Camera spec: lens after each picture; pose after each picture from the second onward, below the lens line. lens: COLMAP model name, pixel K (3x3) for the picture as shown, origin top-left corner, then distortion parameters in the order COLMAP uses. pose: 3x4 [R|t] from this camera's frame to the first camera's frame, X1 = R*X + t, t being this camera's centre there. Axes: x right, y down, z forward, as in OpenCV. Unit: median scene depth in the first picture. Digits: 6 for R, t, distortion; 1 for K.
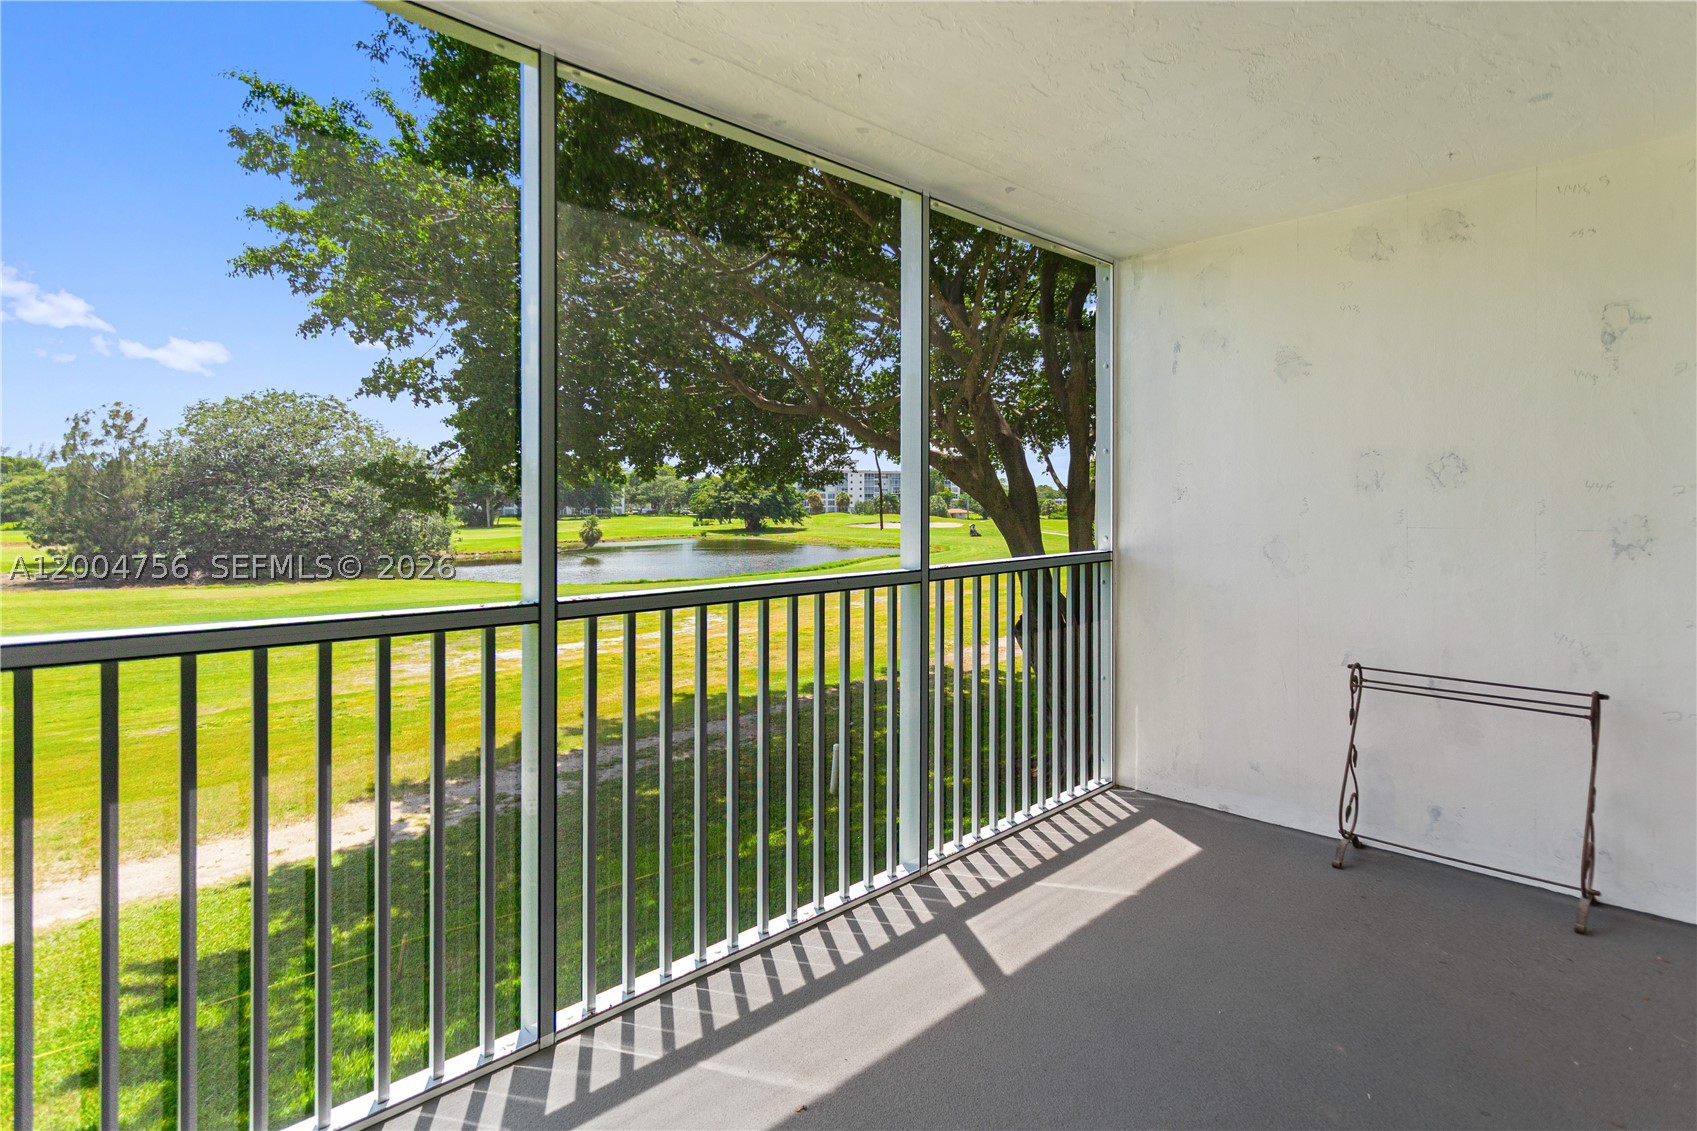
lens RADIAL K [[853.0, 0, 884.6], [0, 853.0, 516.7], [0, 0, 1]] dist [-0.000350, 0.003618]
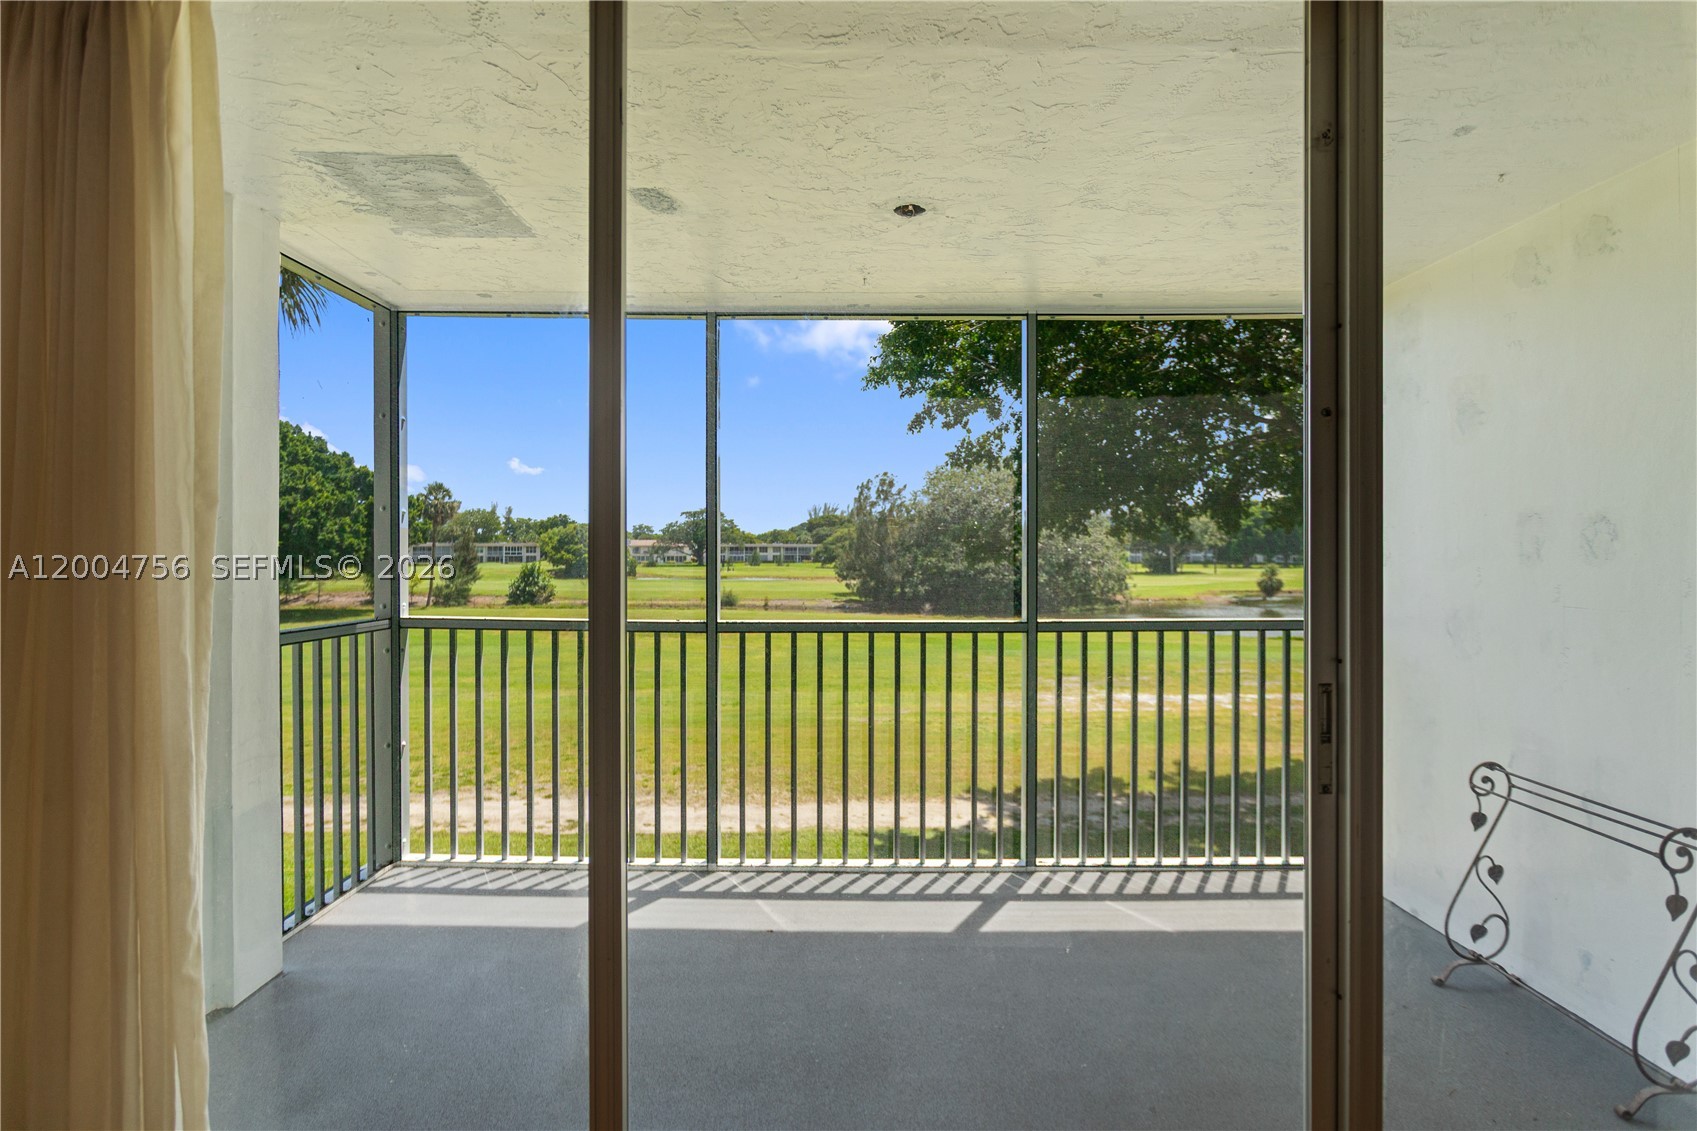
lens RADIAL K [[892.7, 0, 843.4], [0, 892.7, 563.1], [0, 0, 1]] dist [-0.037148, 0.001414]
pose [[0.697996, 0.013353, -0.715977, 0.267576], [-0.013653, 0.999893, 0.005338, -0.009025], [0.715972, 0.006050, 0.698103, -0.028701]]
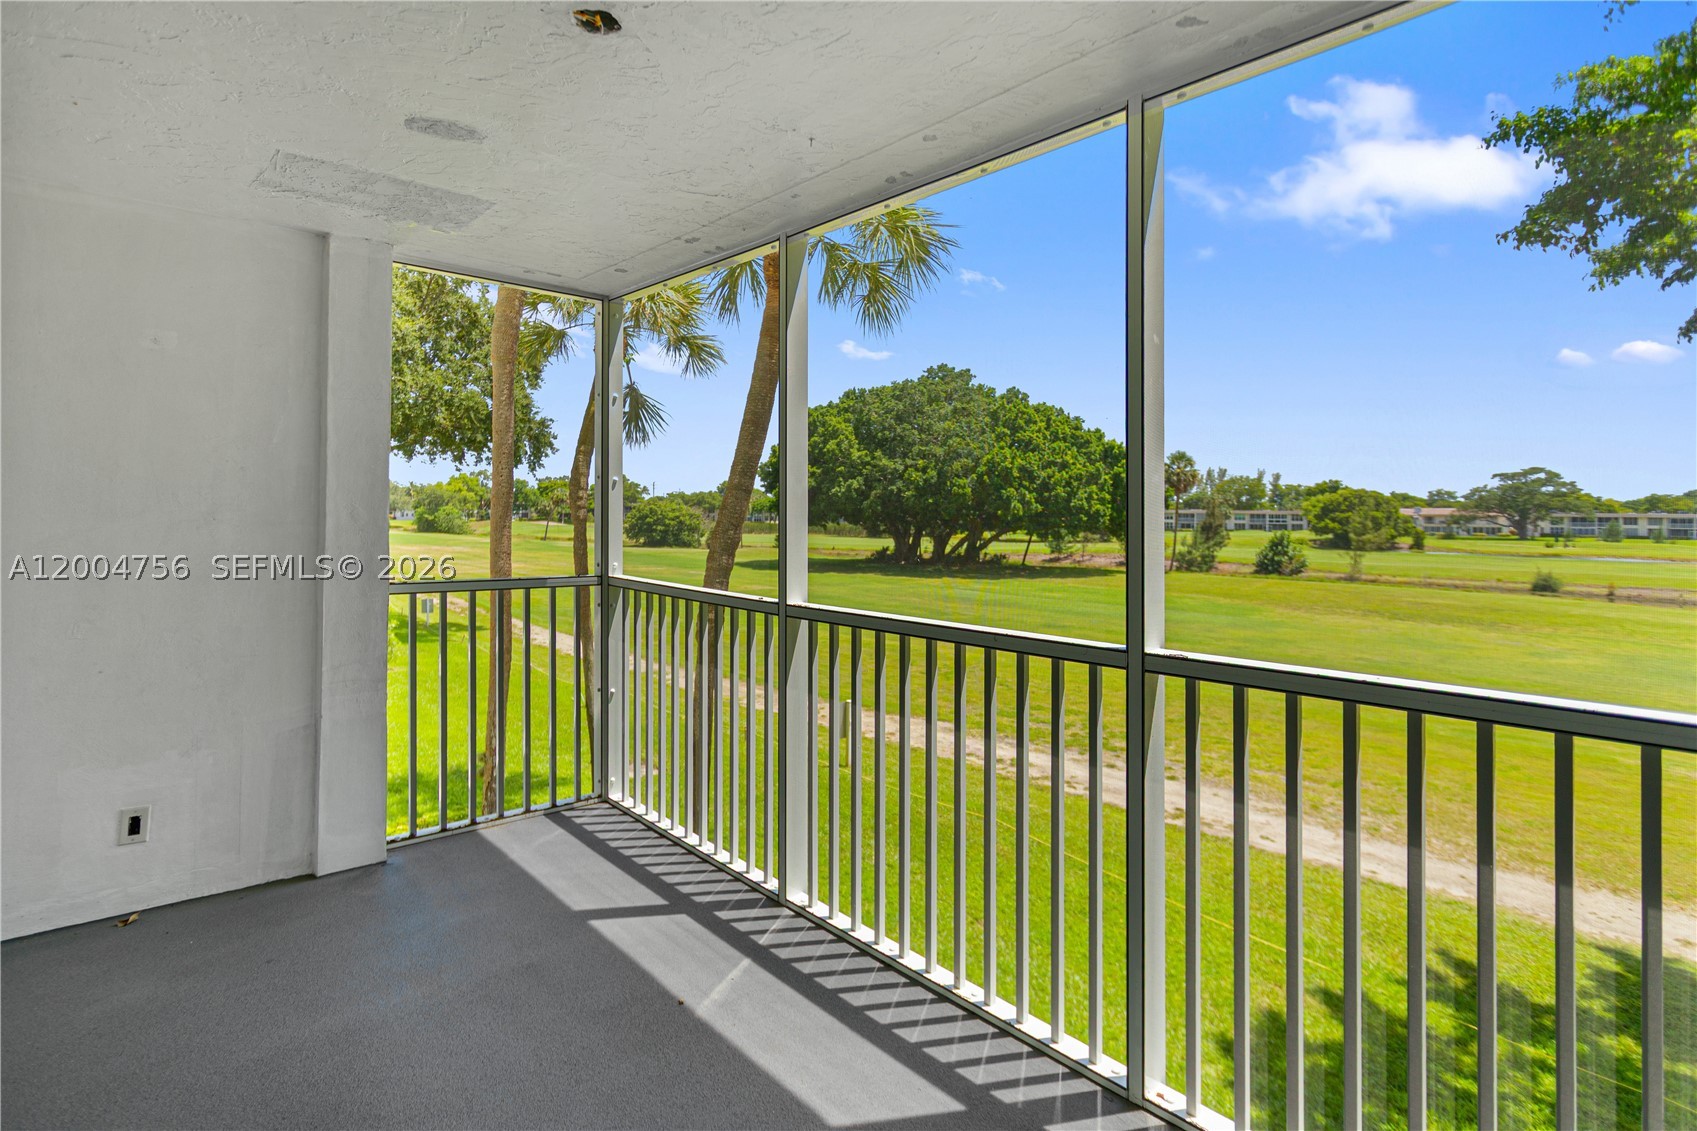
lens RADIAL K [[853.0, 0, 820.0], [0, 853.0, 514.6], [0, 0, 1]] dist [-0.000350, 0.003618]
pose [[-0.084109, 0.004681, -0.996446, 0.266502], [-0.027433, 0.999599, 0.007011, -0.020679], [0.996079, 0.027925, -0.083947, 0.268242]]
